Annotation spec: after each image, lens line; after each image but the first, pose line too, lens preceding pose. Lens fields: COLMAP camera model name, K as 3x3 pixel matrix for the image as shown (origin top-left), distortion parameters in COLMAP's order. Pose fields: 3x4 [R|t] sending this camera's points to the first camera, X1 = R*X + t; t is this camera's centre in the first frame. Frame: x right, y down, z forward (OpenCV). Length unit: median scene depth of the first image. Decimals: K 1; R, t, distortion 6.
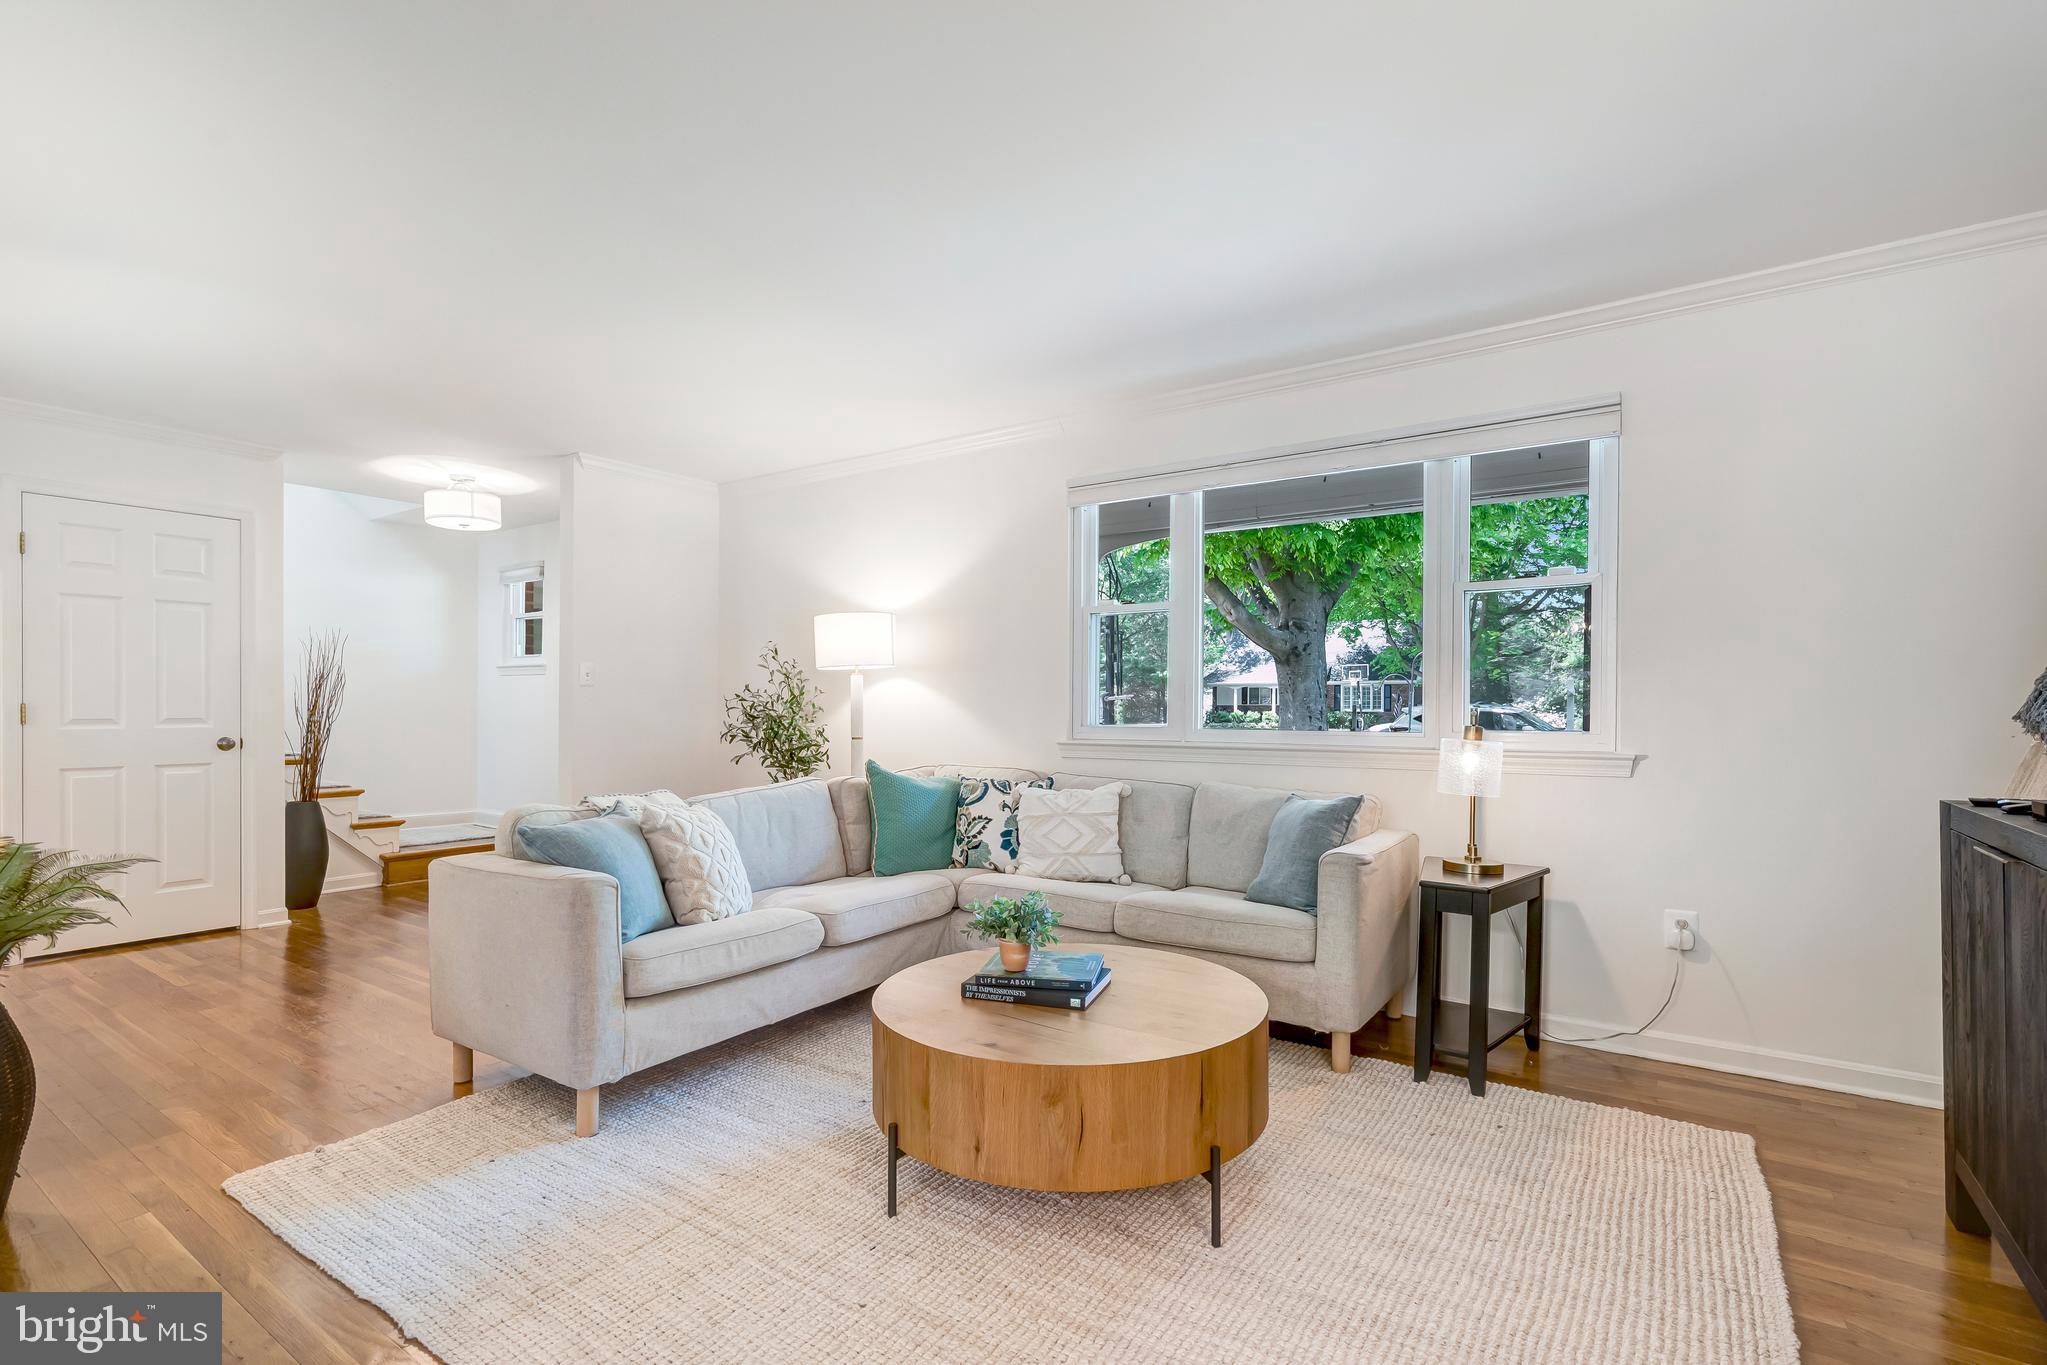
lens RADIAL K [[951.5, 0, 1026.5], [0, 951.5, 709.2], [0, 0, 1]] dist [-0.009984, 0.004032]
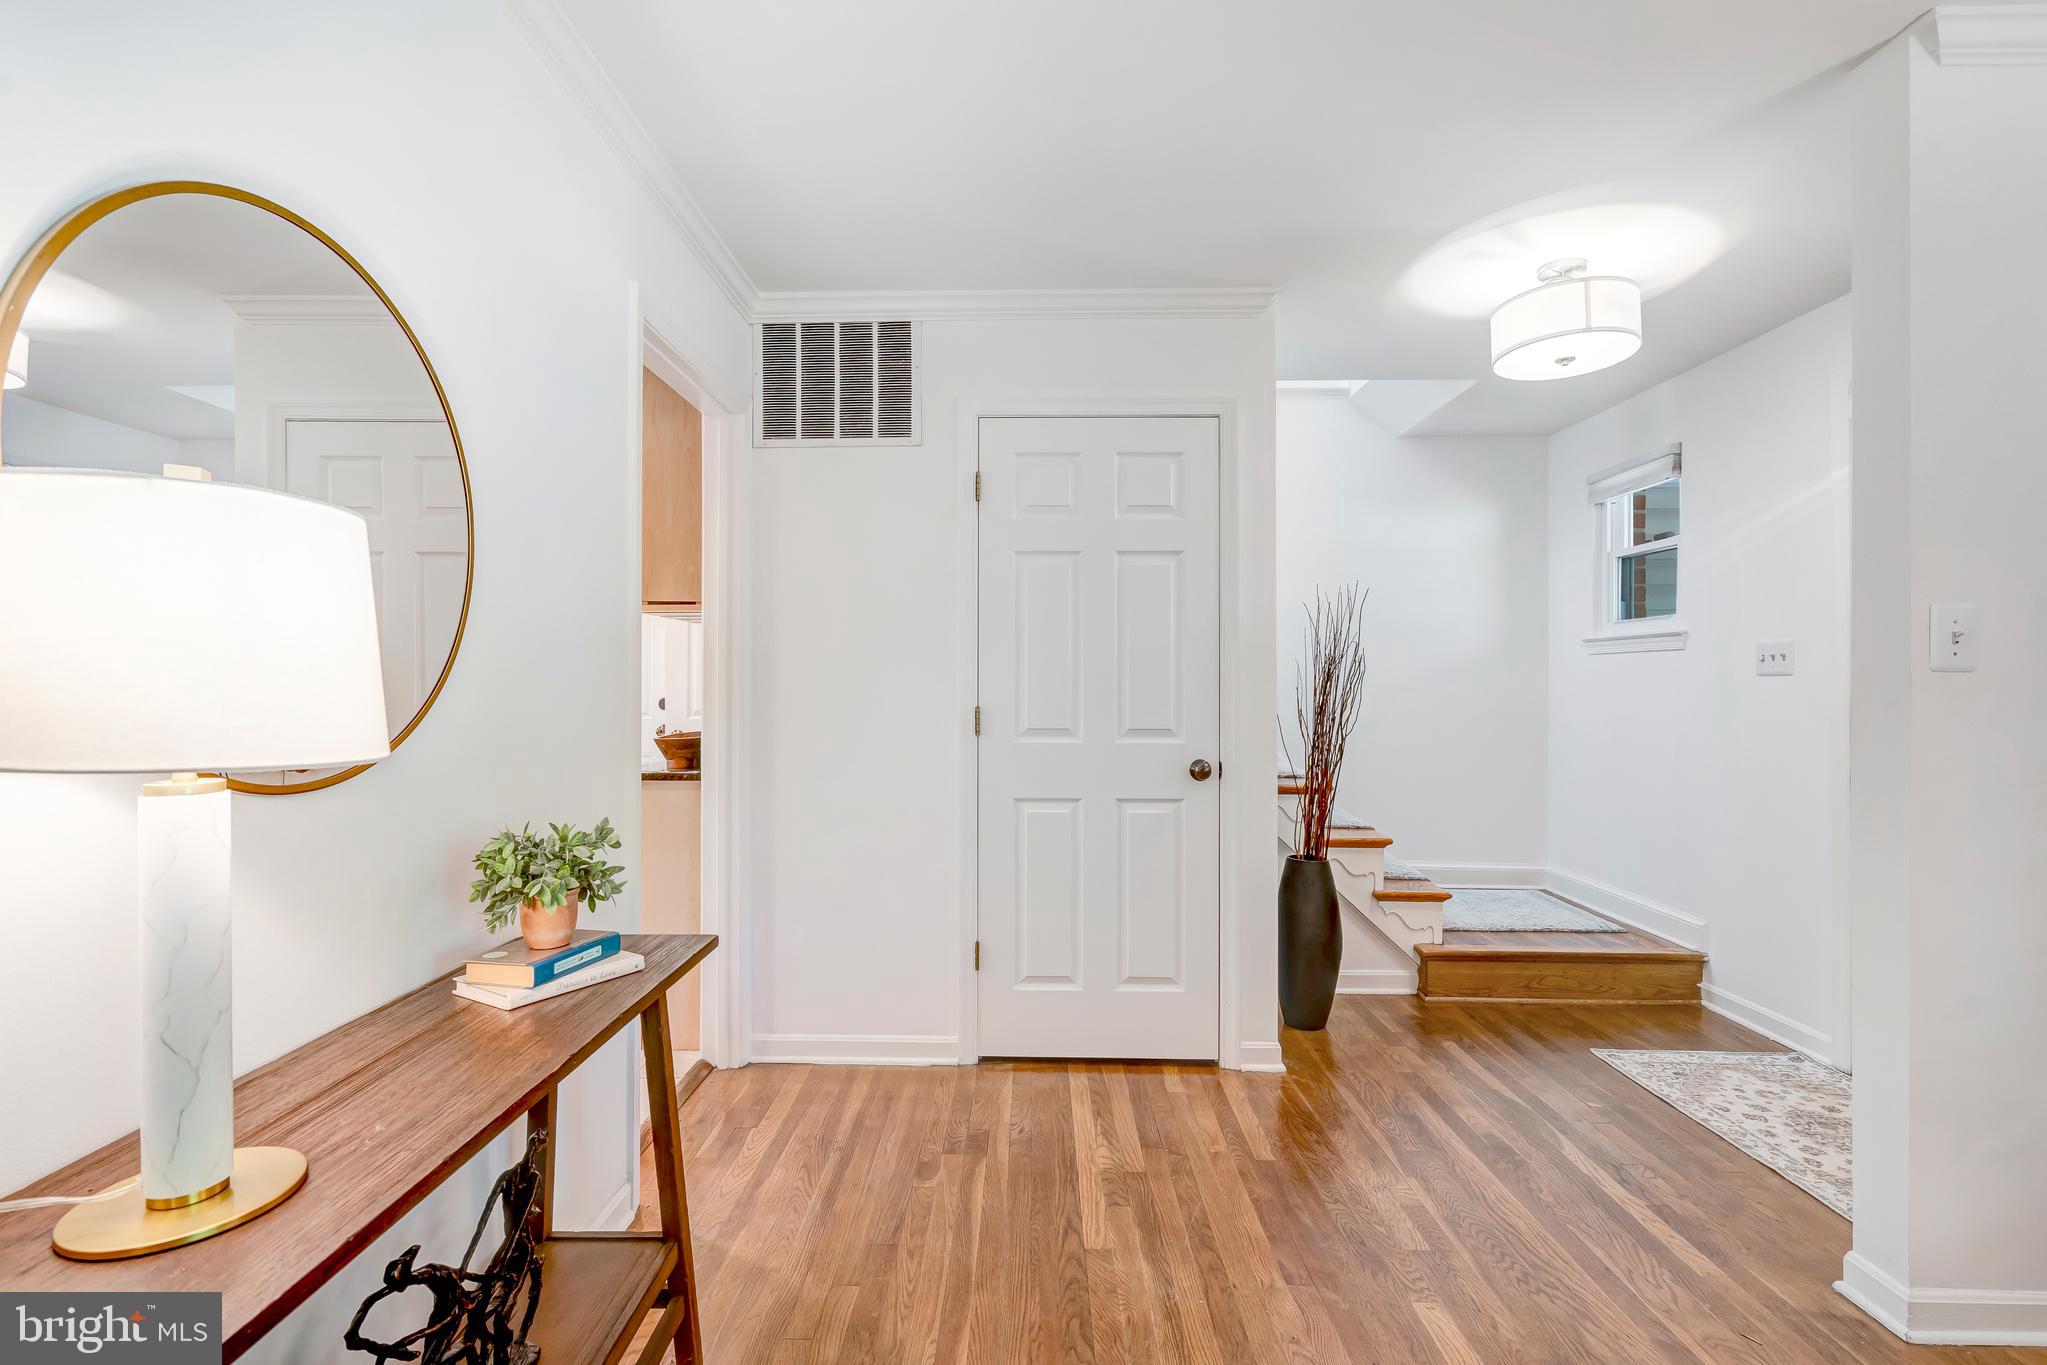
lens RADIAL K [[951.5, 0, 1008.6], [0, 951.5, 676.3], [0, 0, 1]] dist [-0.009984, 0.004032]
pose [[0.548795, -0.008856, -0.835910, -0.332990], [-0.004697, 0.999895, -0.013676, -0.014556], [0.835944, 0.011432, 0.548696, 0.471741]]
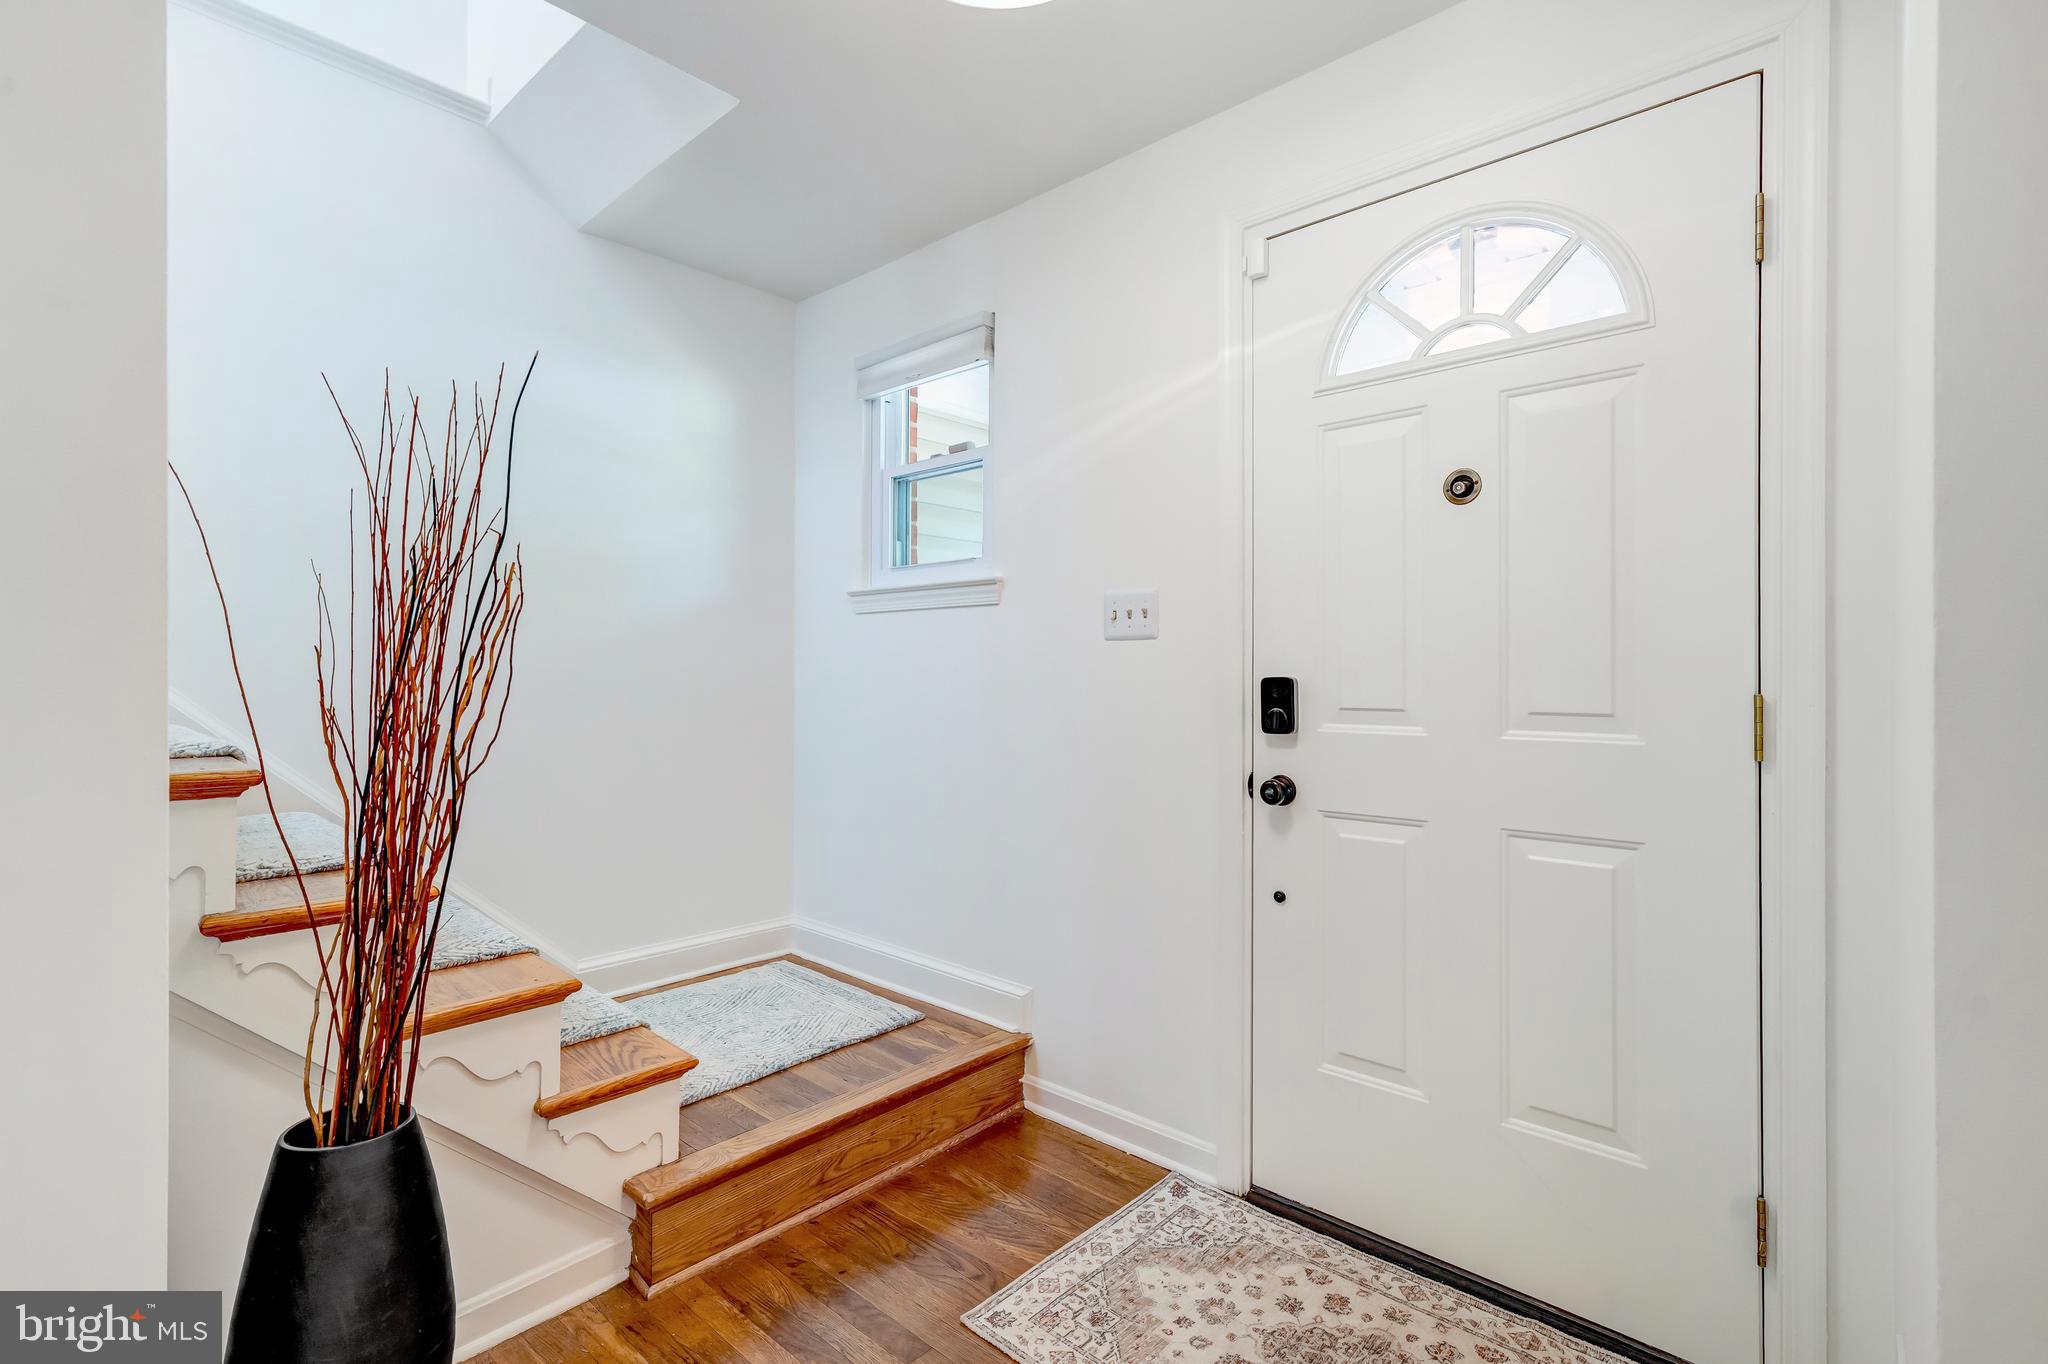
lens RADIAL K [[952.0, 0, 1033.3], [0, 952.0, 664.0], [0, 0, 1]] dist [-0.009984, 0.004032]
pose [[0.992438, -0.001461, -0.122737, -0.561972], [0.000008, 0.999930, -0.011833, -0.009337], [0.122746, 0.011743, 0.992369, 0.778419]]
